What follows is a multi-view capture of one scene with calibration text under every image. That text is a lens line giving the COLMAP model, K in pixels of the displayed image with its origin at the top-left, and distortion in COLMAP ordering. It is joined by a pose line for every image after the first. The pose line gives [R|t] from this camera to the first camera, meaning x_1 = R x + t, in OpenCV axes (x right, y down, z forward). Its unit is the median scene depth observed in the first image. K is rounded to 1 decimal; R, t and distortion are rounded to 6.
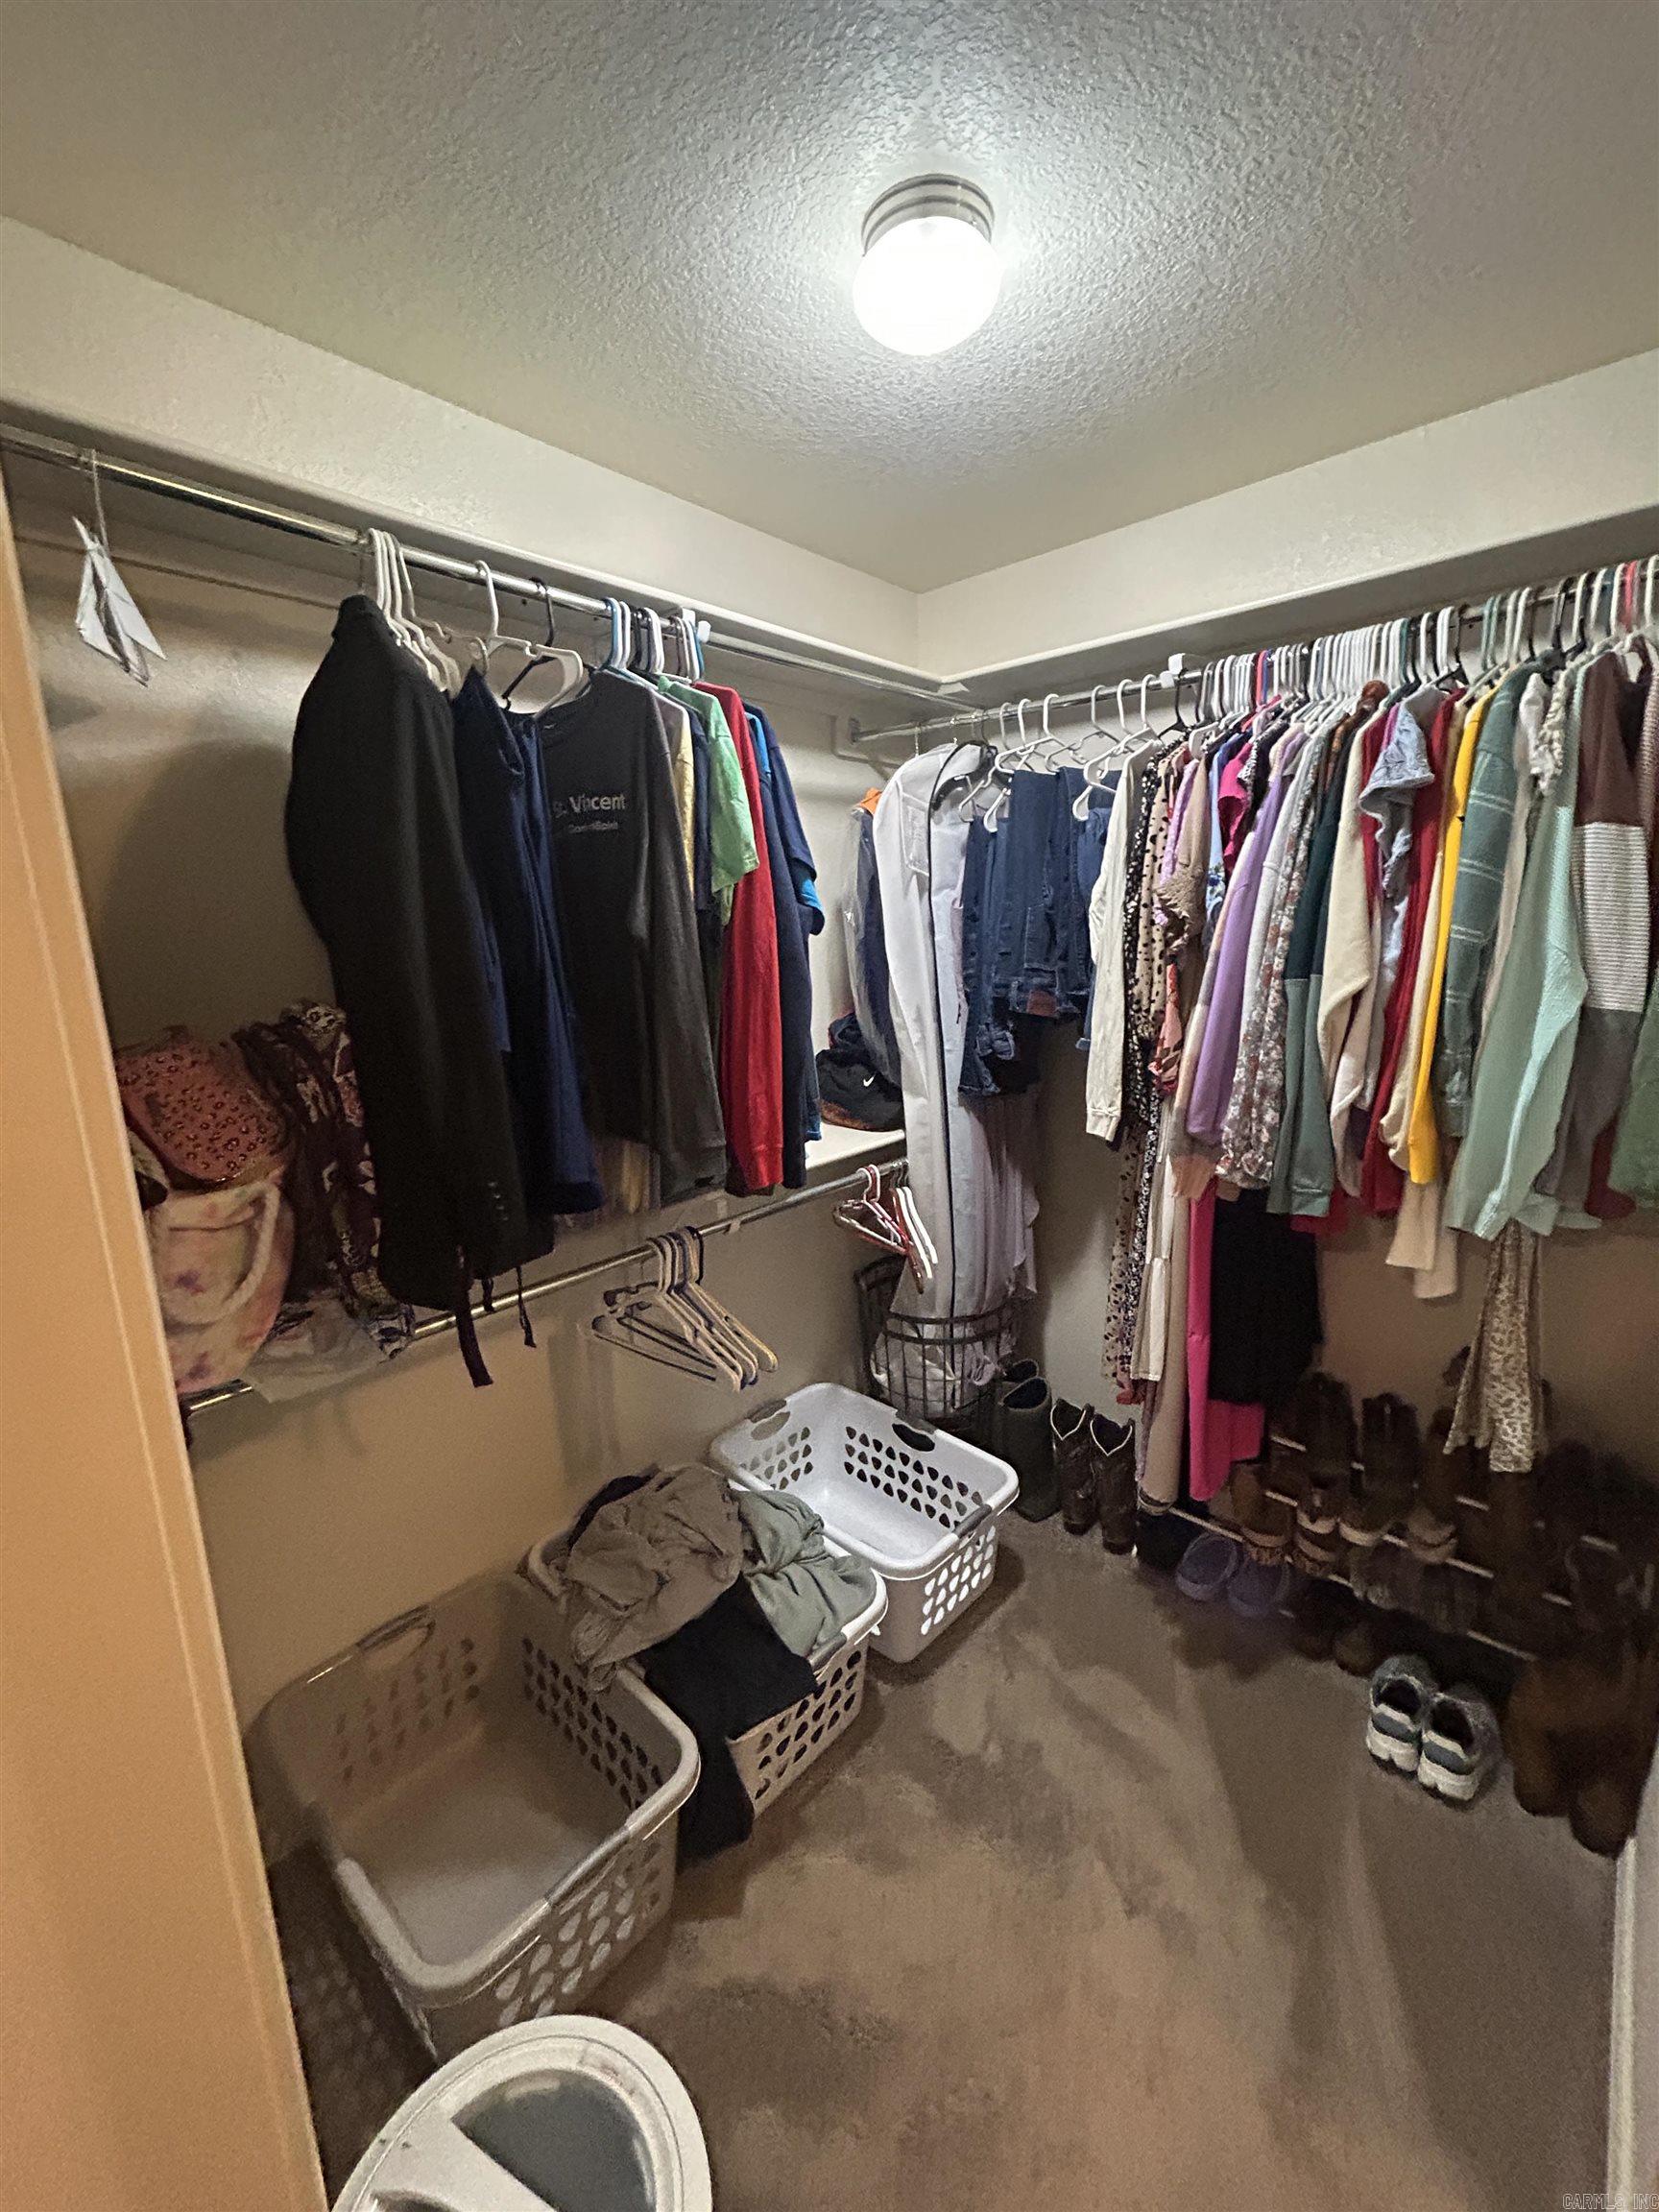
lens RADIAL K [[893.5, 0, 832.2], [0, 893.5, 1097.8], [0, 0, 1]] dist [-0.004913, 0.003249]
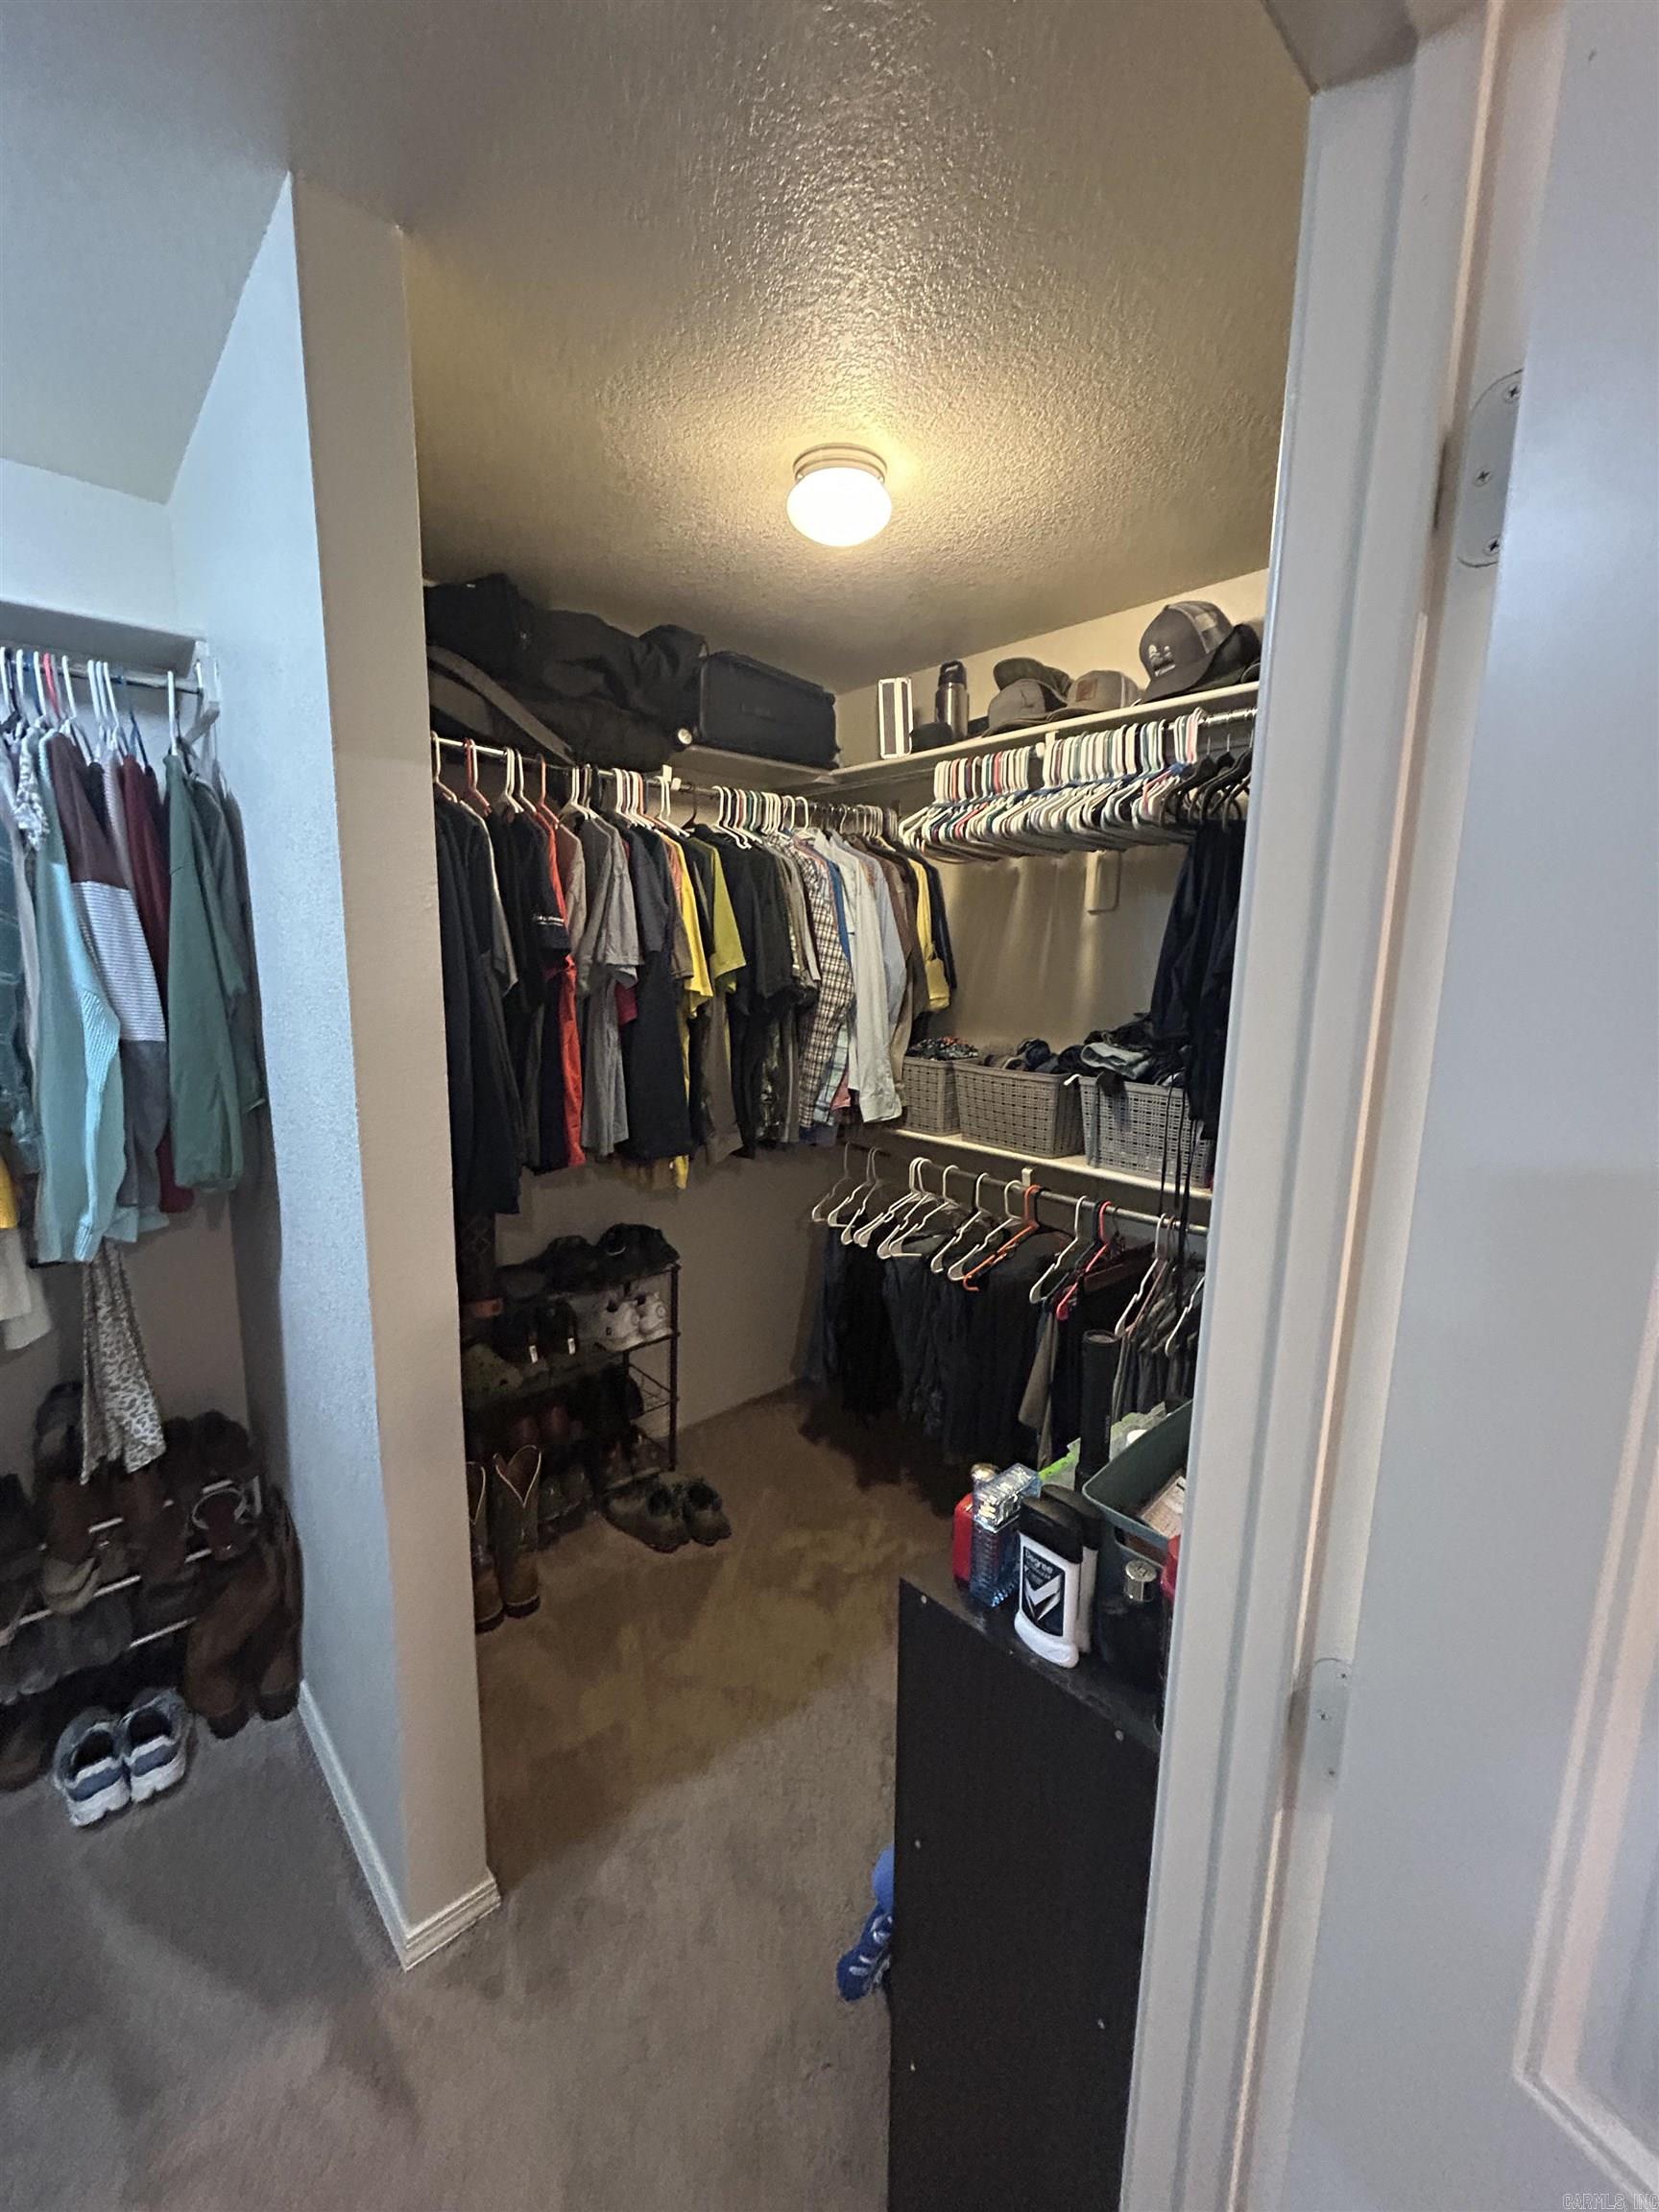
lens RADIAL K [[893.5, 0, 832.2], [0, 893.5, 1097.8], [0, 0, 1]] dist [-0.004913, 0.003249]
pose [[0.081686, -0.122585, 0.989091, -0.222291], [0.171474, 0.979337, 0.107215, 0.005801], [-0.981796, 0.160845, 0.101018, -0.012661]]
